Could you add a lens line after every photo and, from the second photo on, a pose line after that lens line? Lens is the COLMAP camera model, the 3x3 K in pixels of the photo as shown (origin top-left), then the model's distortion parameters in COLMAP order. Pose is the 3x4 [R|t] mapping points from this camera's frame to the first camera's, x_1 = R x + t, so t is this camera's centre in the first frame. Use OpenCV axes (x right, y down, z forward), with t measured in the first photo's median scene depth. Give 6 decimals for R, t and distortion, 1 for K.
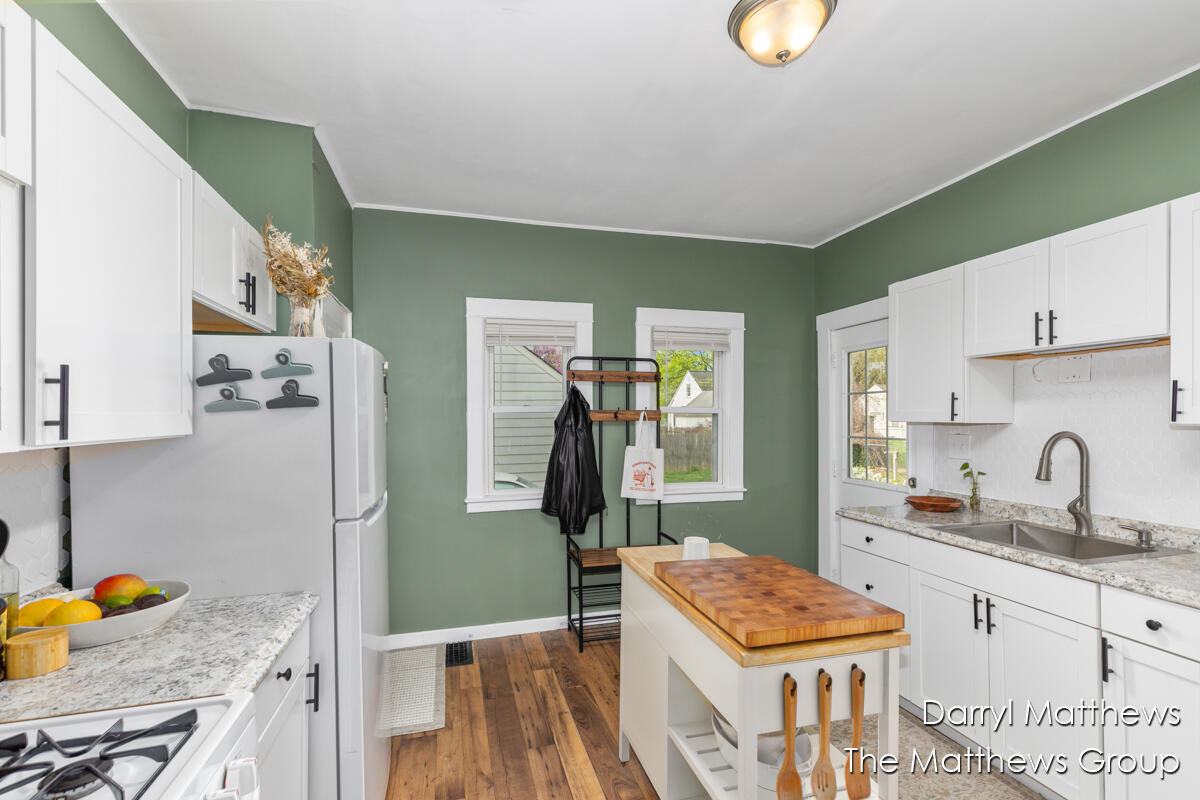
lens RADIAL K [[541.5, 0, 610.7], [0, 541.5, 412.2], [0, 0, 1]] dist [0.004357, -0.000227]
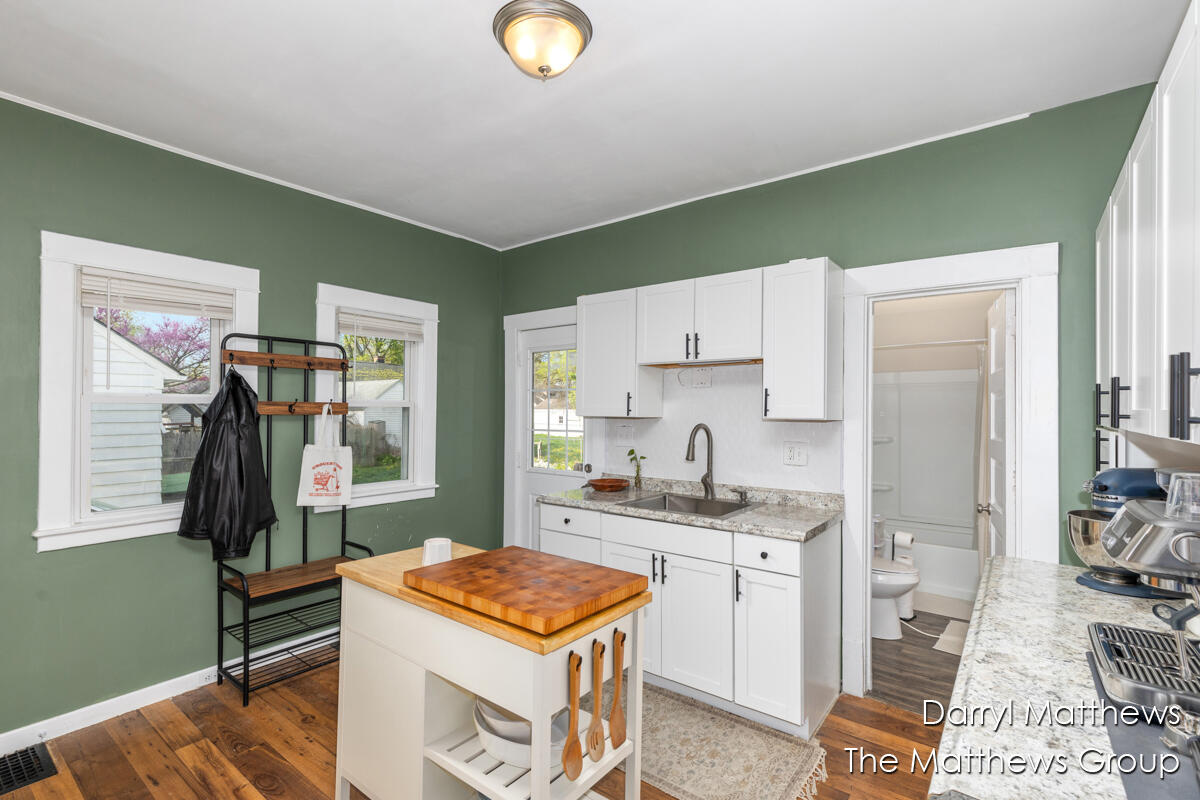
lens RADIAL K [[542.4, 0, 606.9], [0, 542.4, 404.1], [0, 0, 1]] dist [0.007333, -0.000456]
pose [[0.800504, 0.014382, 0.599154, -0.160924], [-0.011967, 0.999896, -0.008013, 0.000810], [-0.599207, -0.000756, 0.800594, 0.059034]]
